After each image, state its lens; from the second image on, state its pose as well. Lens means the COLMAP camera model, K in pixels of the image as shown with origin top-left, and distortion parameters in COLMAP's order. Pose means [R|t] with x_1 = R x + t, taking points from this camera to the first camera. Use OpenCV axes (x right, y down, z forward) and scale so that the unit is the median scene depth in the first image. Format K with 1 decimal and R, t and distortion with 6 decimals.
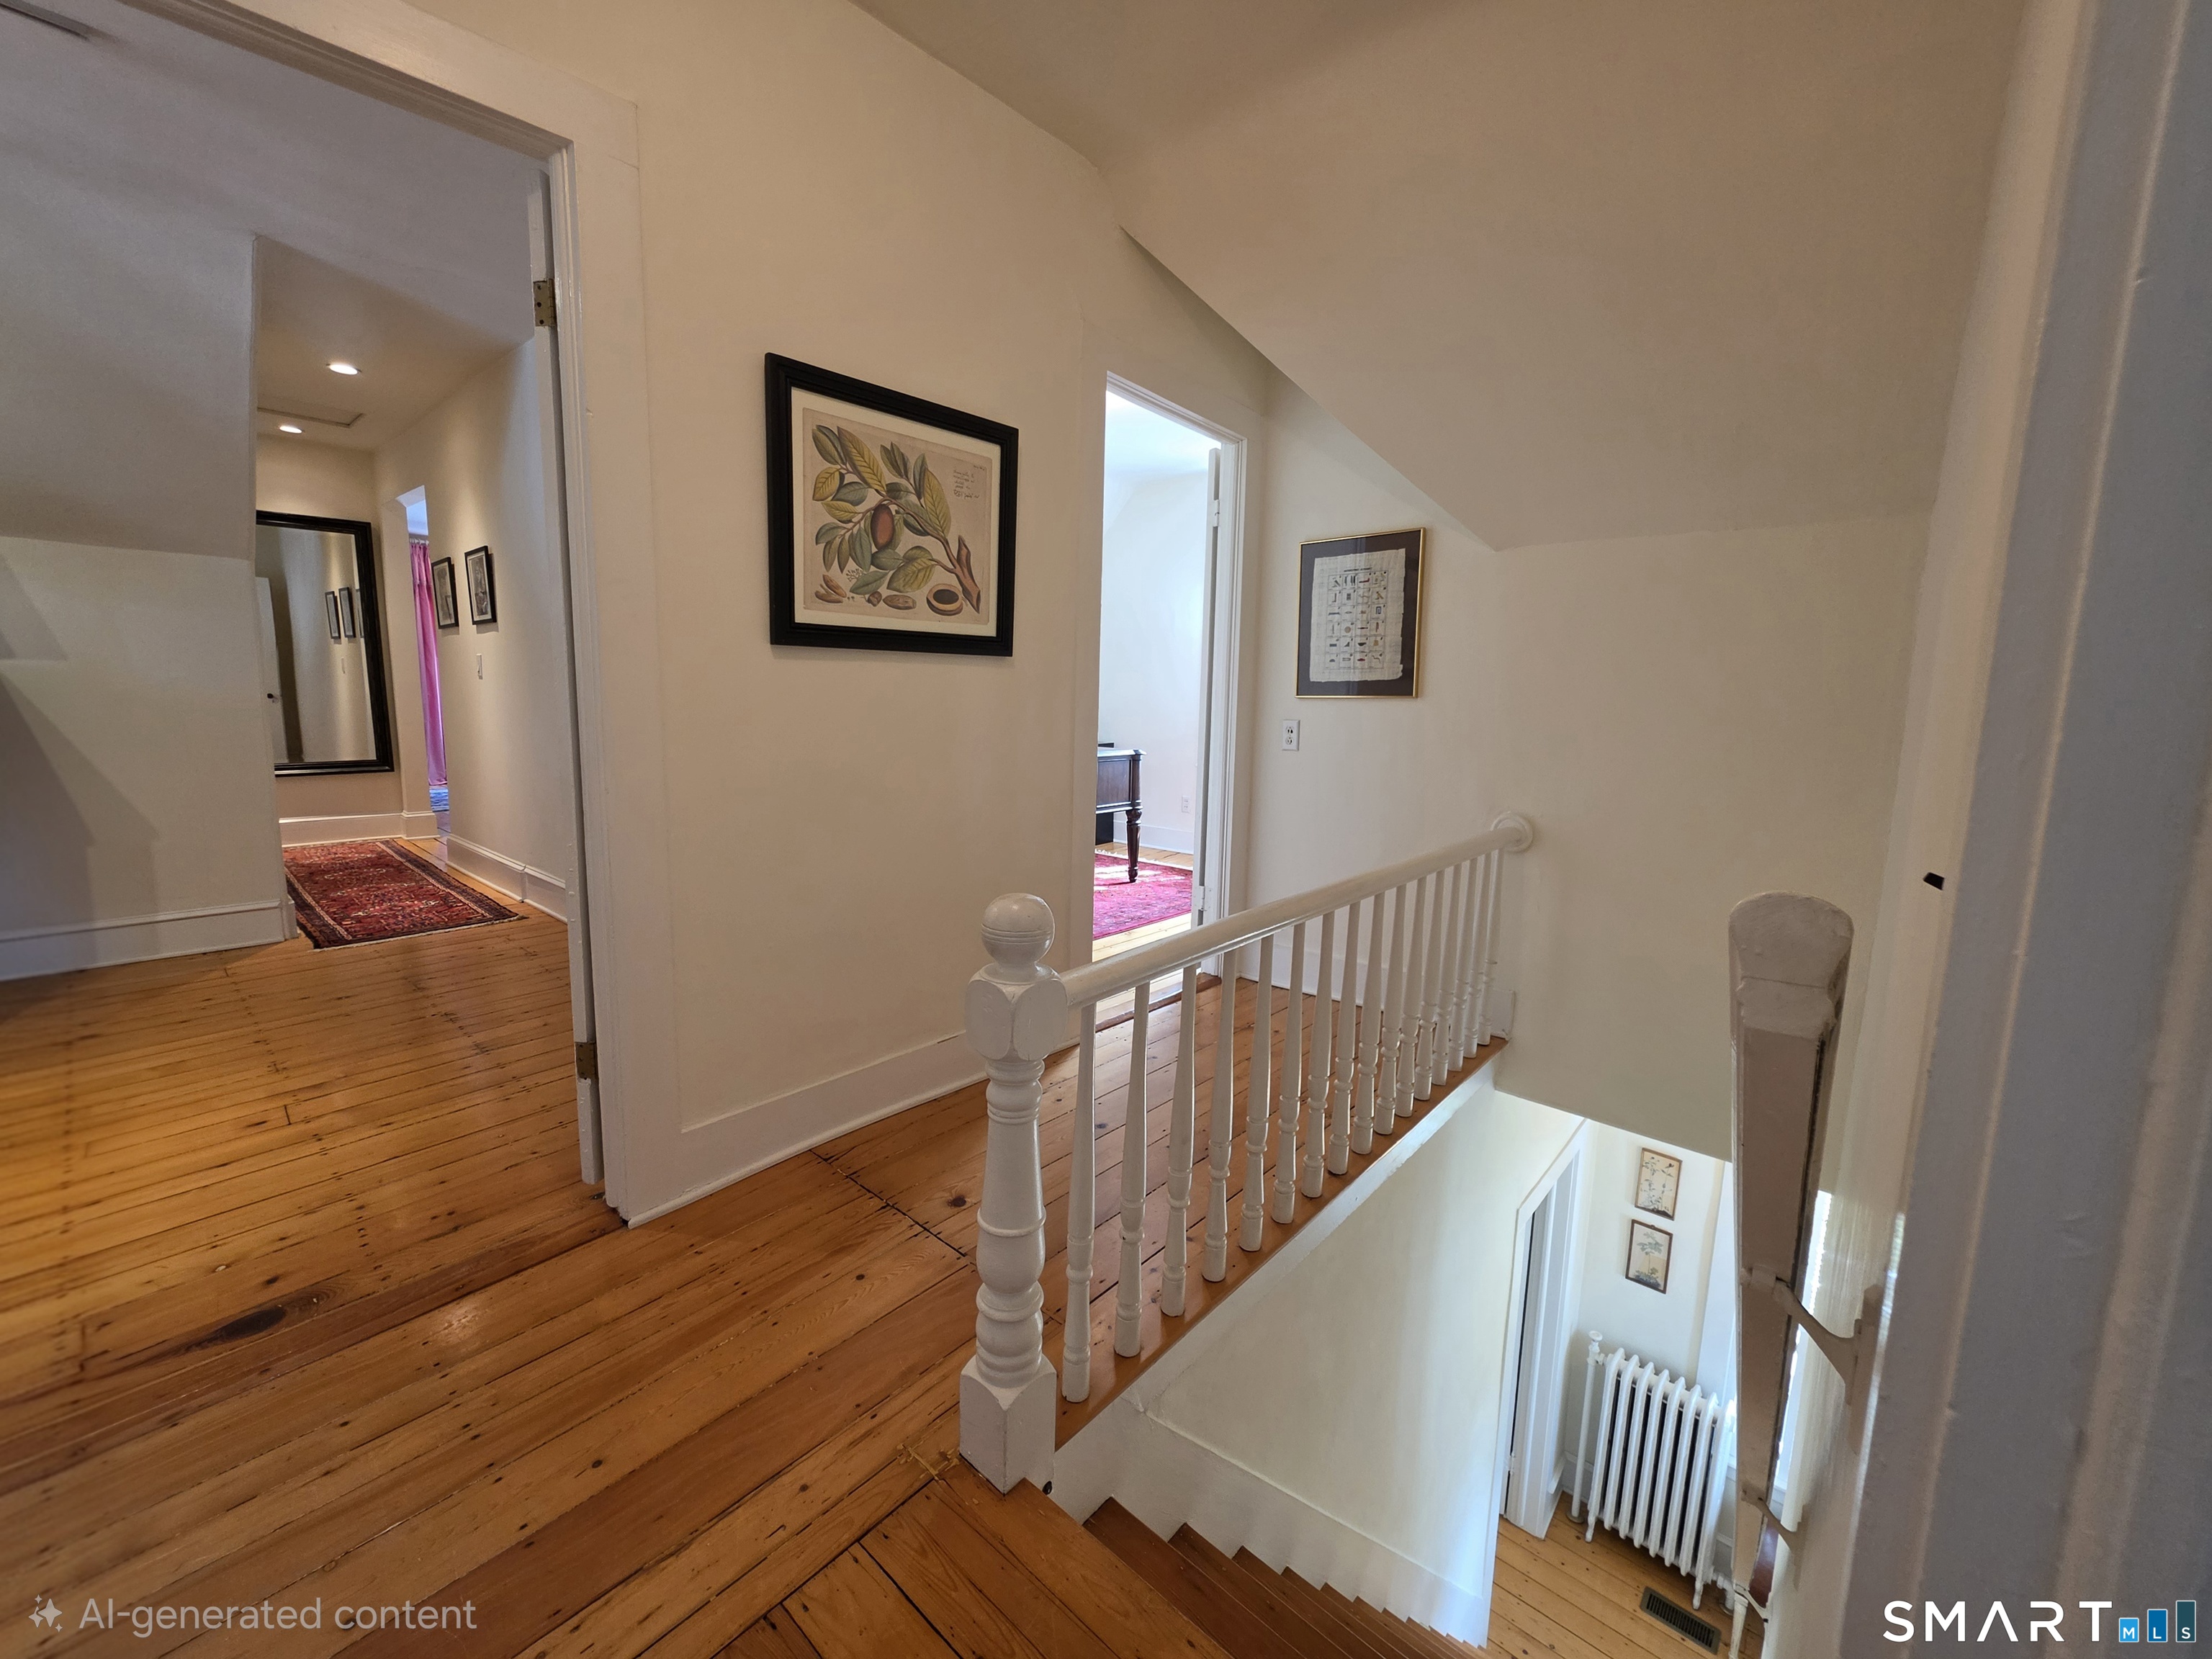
lens RADIAL K [[887.7, 0, 1100.8], [0, 887.7, 815.7], [0, 0, 1]] dist [-0.005061, 0.000627]
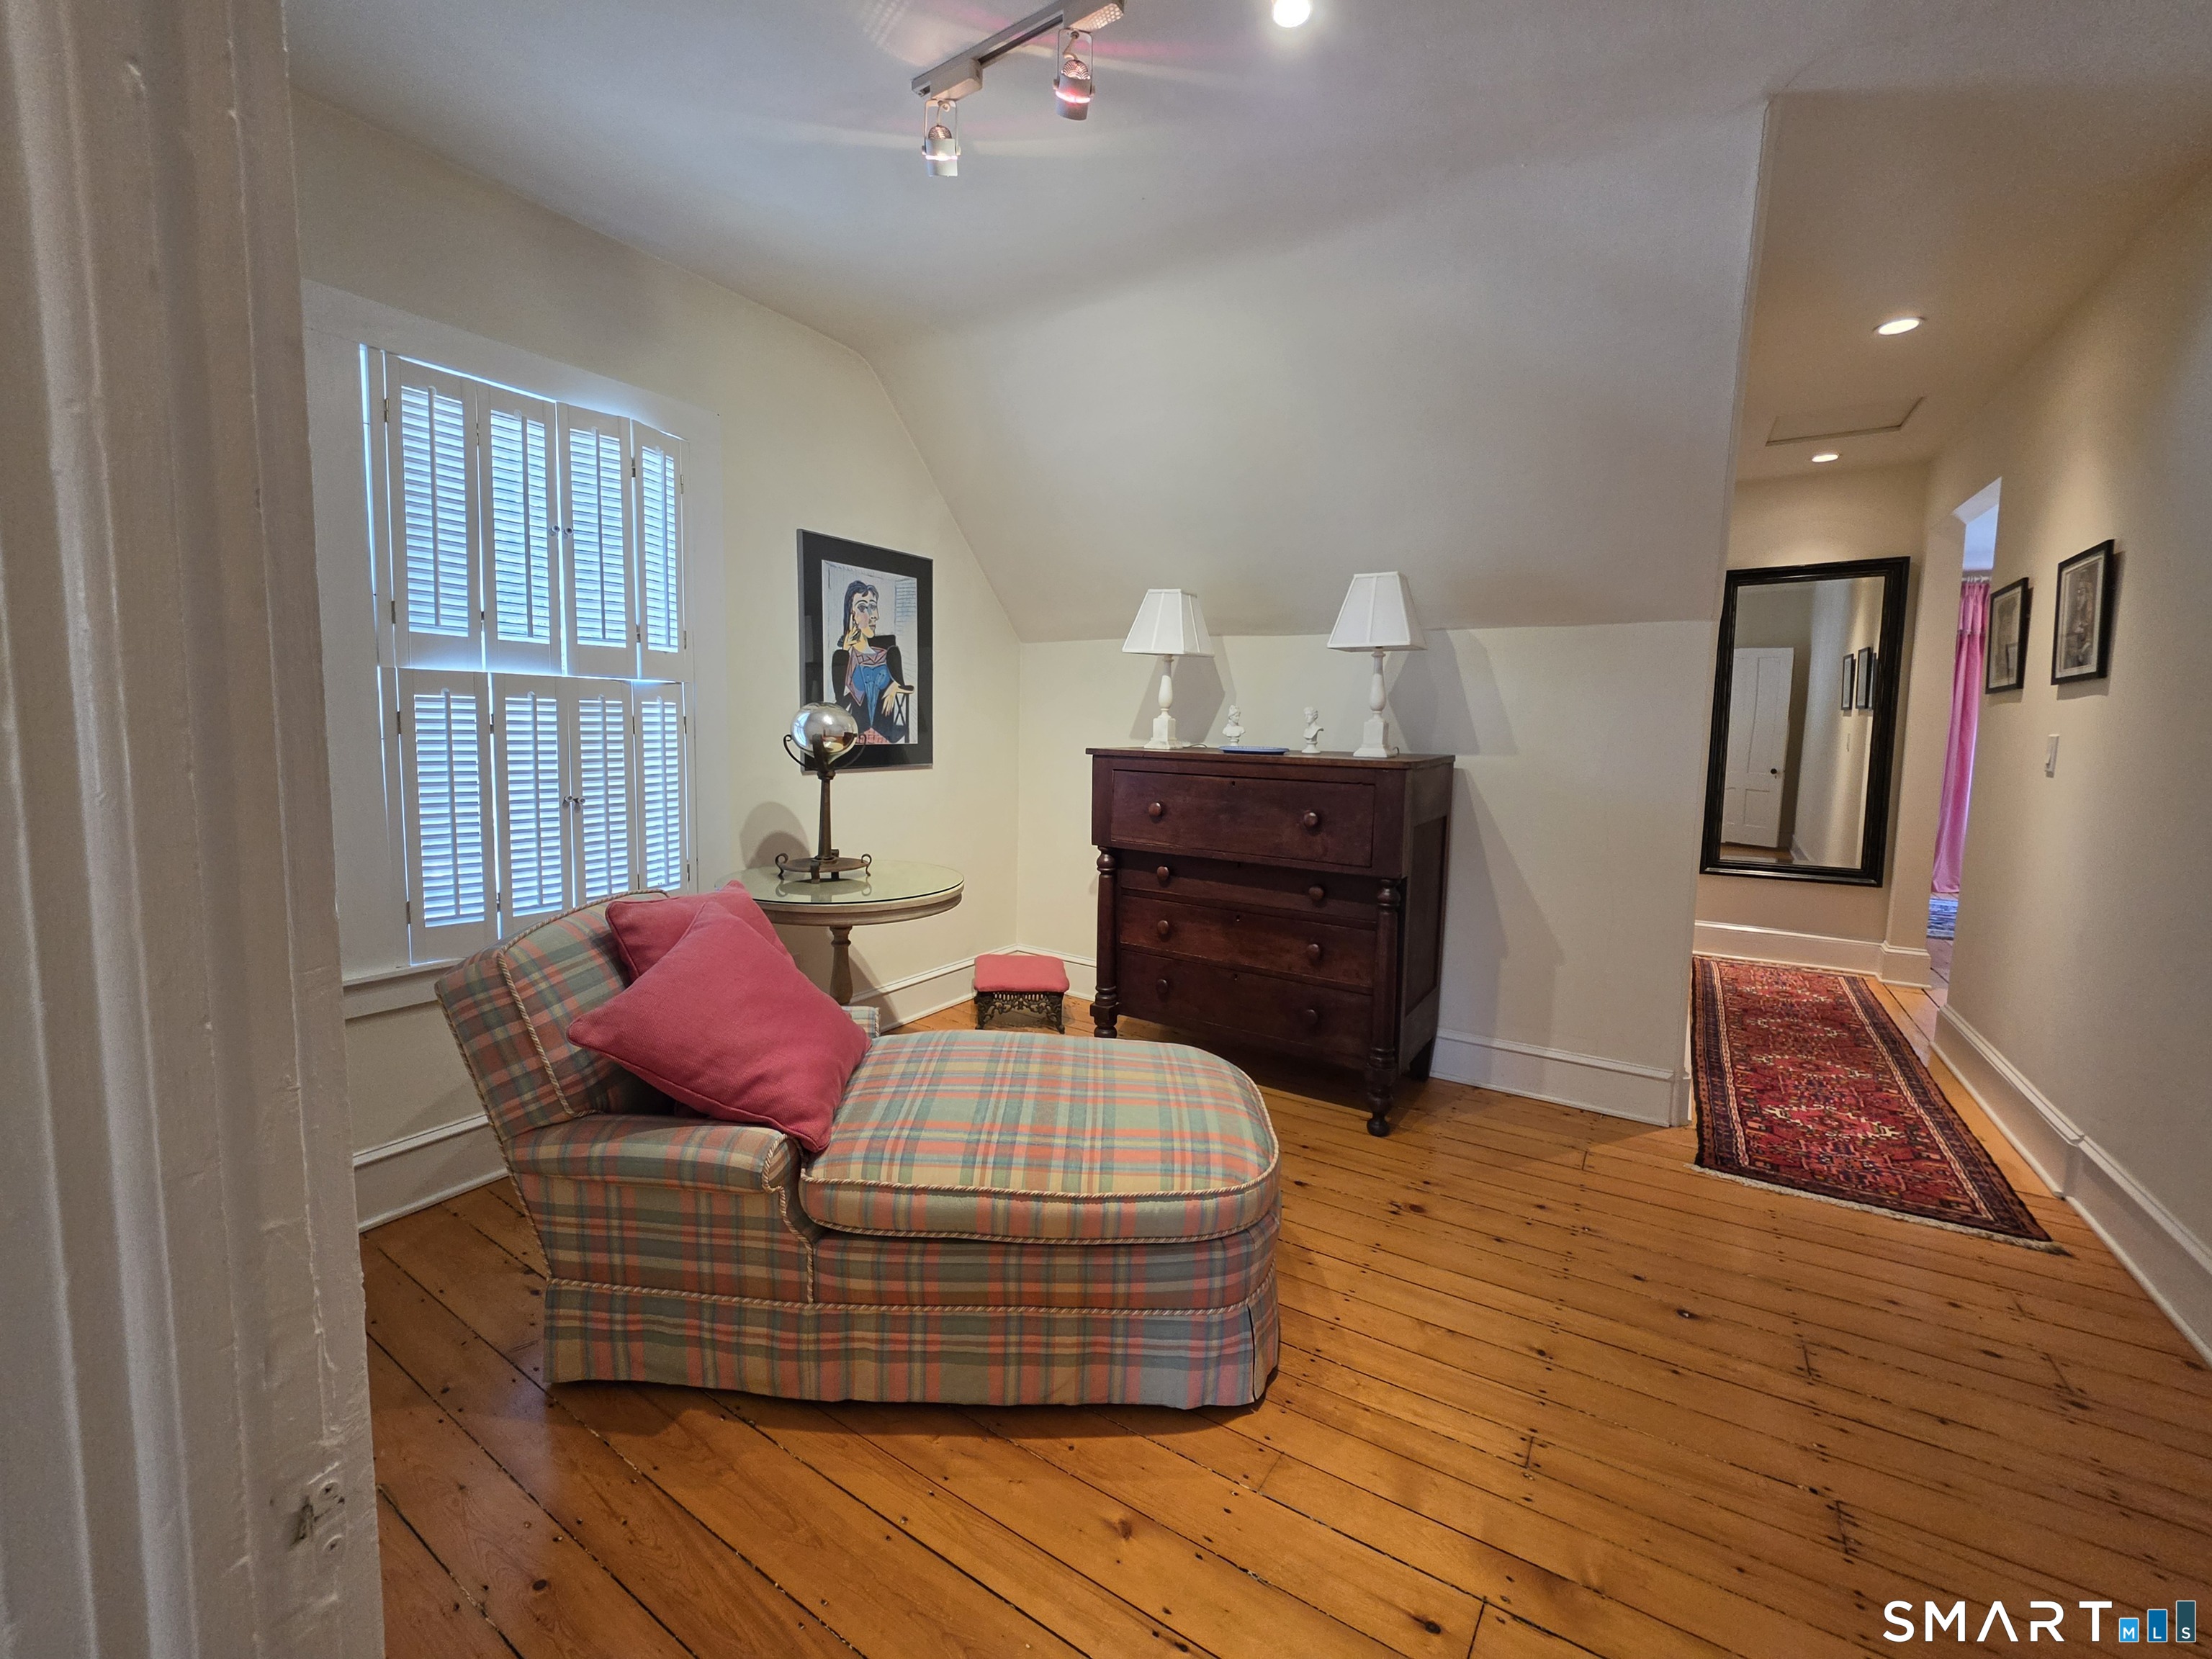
lens RADIAL K [[887.7, 0, 1121.0], [0, 887.7, 811.7], [0, 0, 1]] dist [-0.005061, 0.000627]
pose [[0.165348, 0.072532, -0.983565, -0.224137], [-0.146060, 0.988095, 0.048312, -0.069011], [0.975360, 0.135672, 0.173973, 0.301133]]
